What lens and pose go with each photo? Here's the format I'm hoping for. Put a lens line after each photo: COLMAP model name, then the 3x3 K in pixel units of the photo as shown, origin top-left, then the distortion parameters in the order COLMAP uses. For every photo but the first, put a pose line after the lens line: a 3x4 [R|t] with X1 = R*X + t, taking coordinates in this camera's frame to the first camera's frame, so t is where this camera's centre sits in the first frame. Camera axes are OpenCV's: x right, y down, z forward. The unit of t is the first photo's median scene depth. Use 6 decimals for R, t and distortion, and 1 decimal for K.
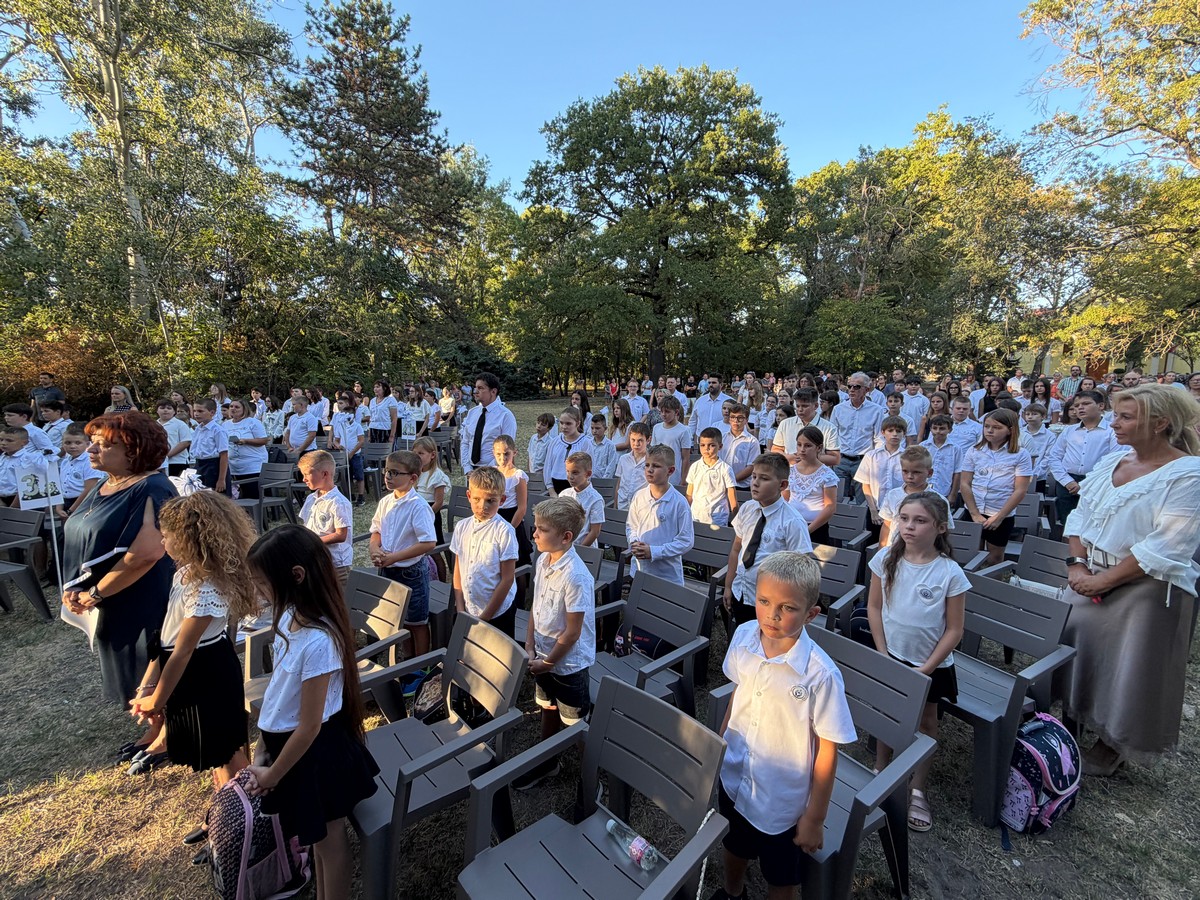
lens RADIAL K [[520.7, 0, 592.4], [0, 520.7, 457.1], [0, 0, 1]] dist [-0.002300, -0.000361]
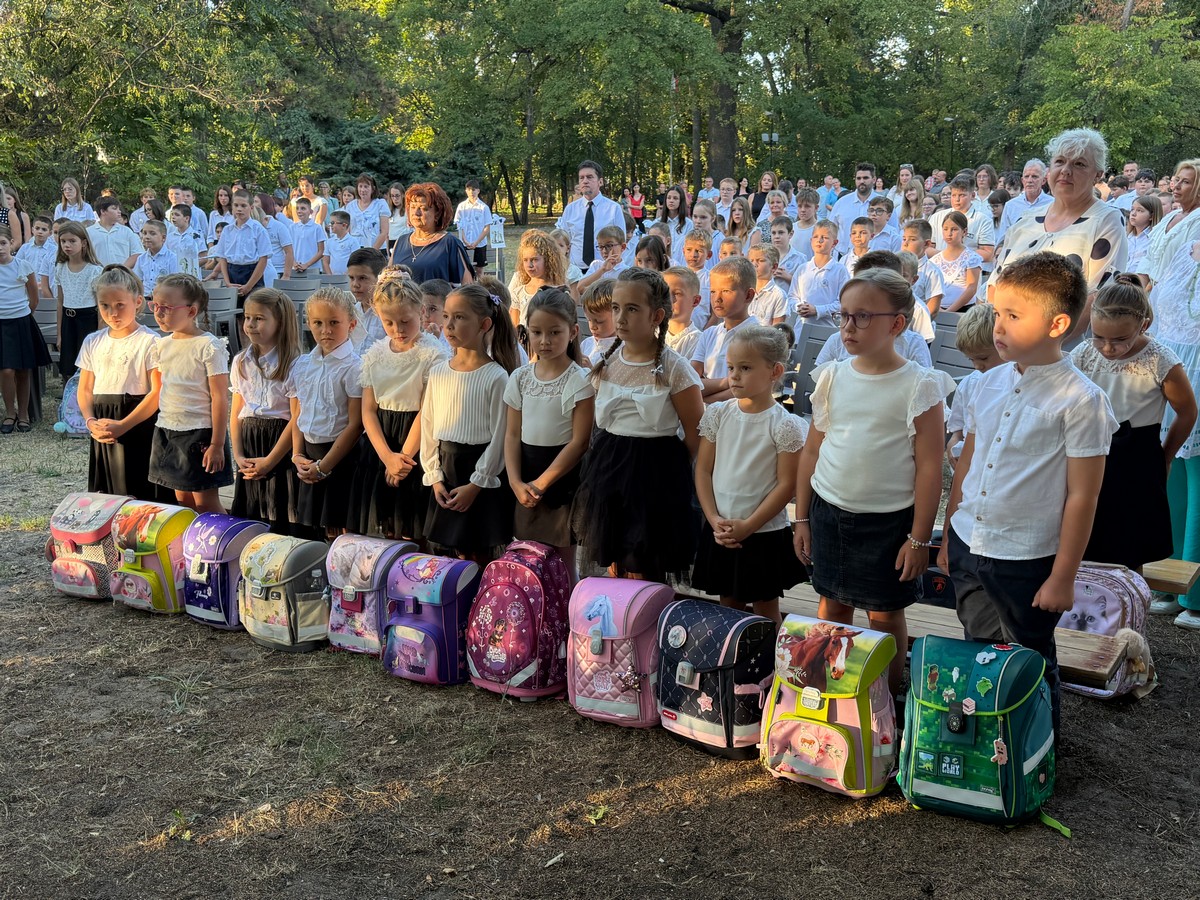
lens RADIAL K [[1173.2, 0, 600.5], [0, 1173.2, 482.7], [0, 0, 1]] dist [0.122026, -0.228674]
pose [[0.999059, -0.007181, 0.042770, -0.039365], [0.003222, 0.995759, 0.091939, 0.025676], [-0.043249, -0.091715, 0.994846, -0.134015]]
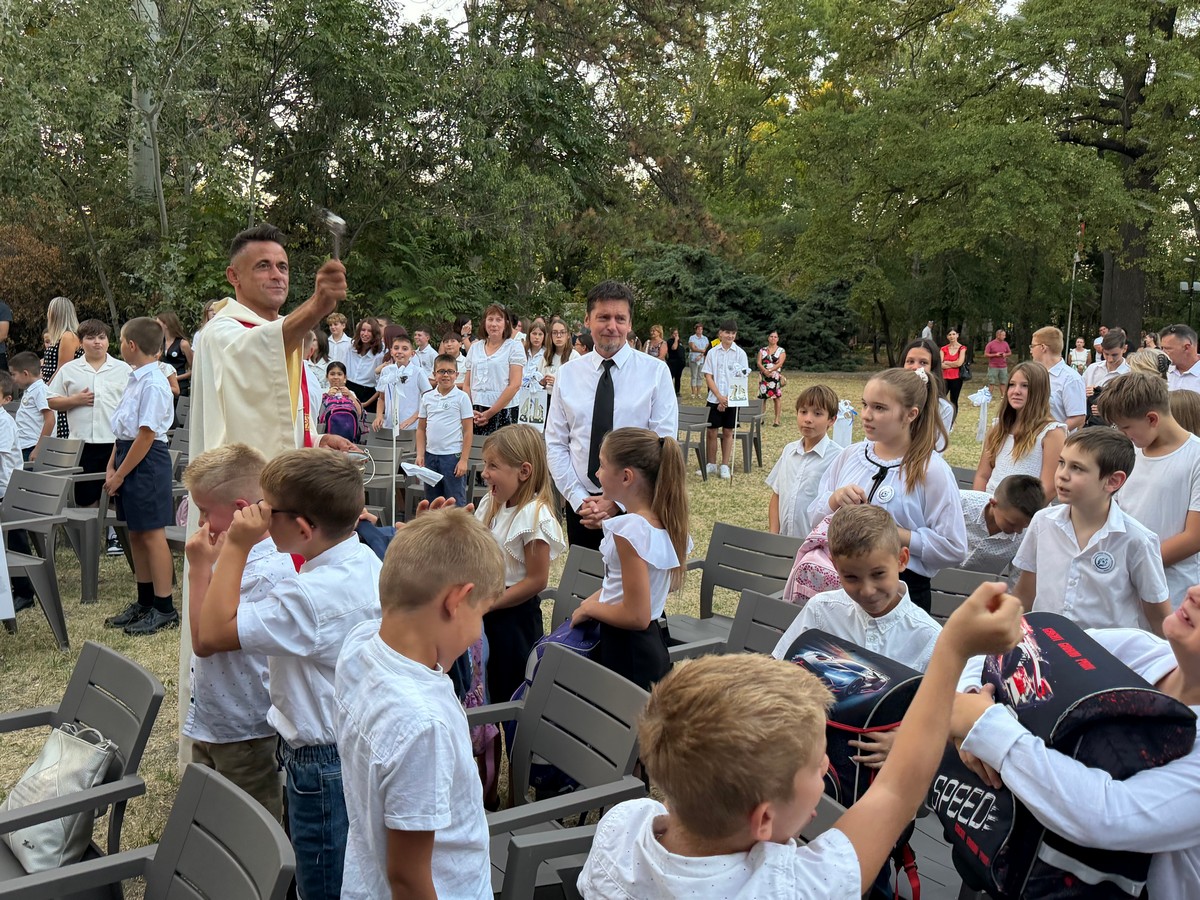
lens RADIAL K [[1036.5, 0, 598.9], [0, 1036.5, 473.1], [0, 0, 1]] dist [0.065442, -0.128307]
pose [[0.943812, 0.082213, -0.320093, 0.001787], [-0.086021, 0.996291, 0.002250, -0.001011], [0.319091, 0.025411, 0.947383, 0.034101]]
